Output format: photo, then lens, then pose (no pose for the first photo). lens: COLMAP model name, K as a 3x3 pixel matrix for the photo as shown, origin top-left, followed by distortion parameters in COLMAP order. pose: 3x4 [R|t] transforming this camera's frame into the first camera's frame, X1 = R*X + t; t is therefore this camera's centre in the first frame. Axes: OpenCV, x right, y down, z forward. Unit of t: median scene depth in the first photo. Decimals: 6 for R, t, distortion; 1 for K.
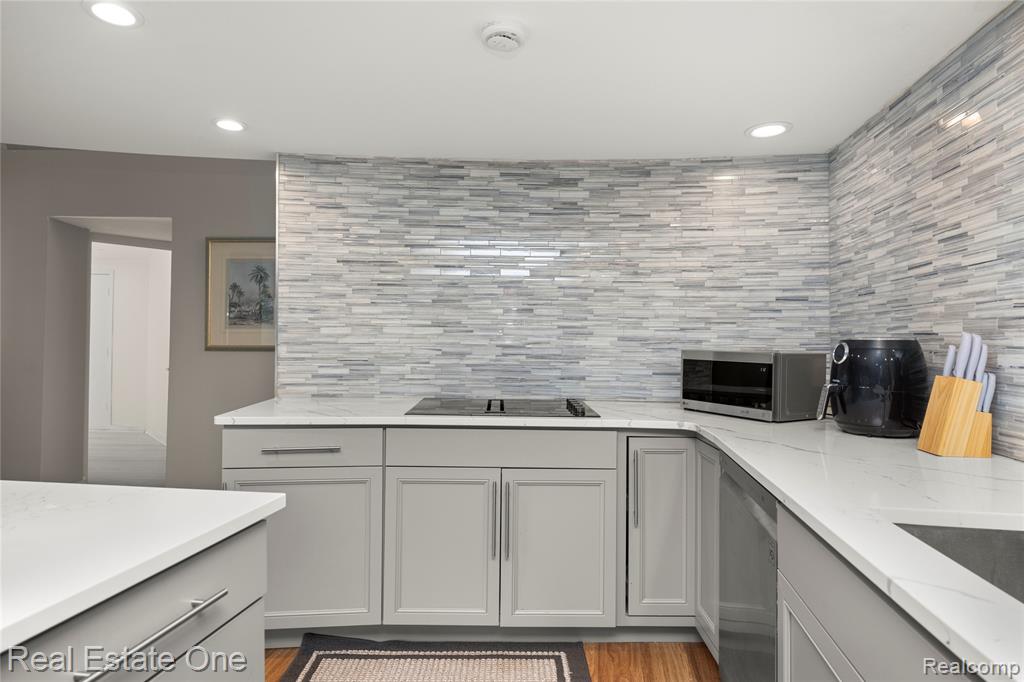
lens RADIAL K [[560.4, 0, 529.9], [0, 560.4, 335.6], [0, 0, 1]] dist [0.001014, 0.000606]
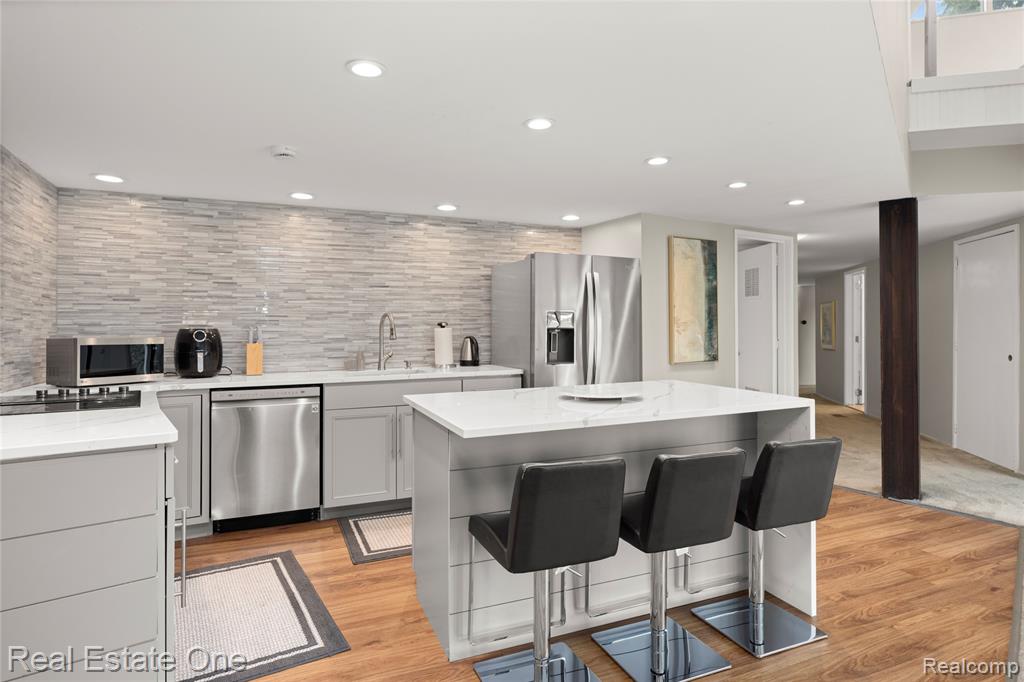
lens RADIAL K [[578.2, 0, 514.4], [0, 578.2, 323.4], [0, 0, 1]] dist [0.000068, 0.000016]
pose [[-0.506302, 0.003688, 0.862348, -1.879489], [-0.006538, 0.999946, -0.008115, -0.002271], [-0.862332, -0.009746, -0.506250, 1.210121]]
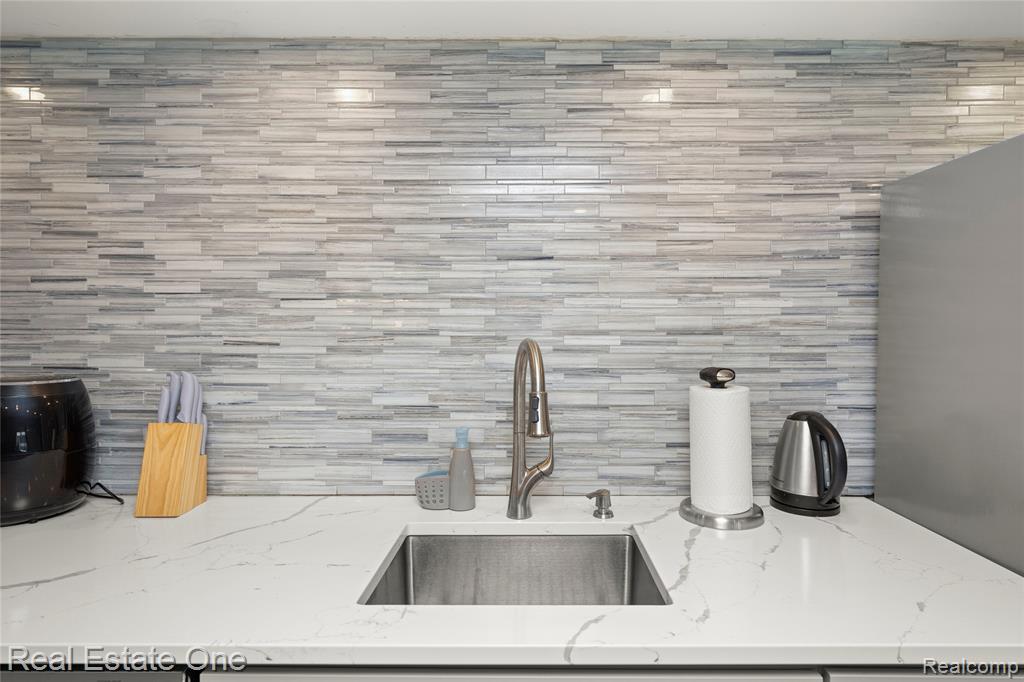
lens RADIAL K [[560.4, 0, 529.9], [0, 560.4, 335.6], [0, 0, 1]] dist [0.001014, 0.000606]
pose [[-0.120755, -0.011689, 0.992614, -0.175250], [-0.015455, 0.999832, 0.009894, -0.074457], [-0.992562, -0.014146, -0.120915, 0.508975]]
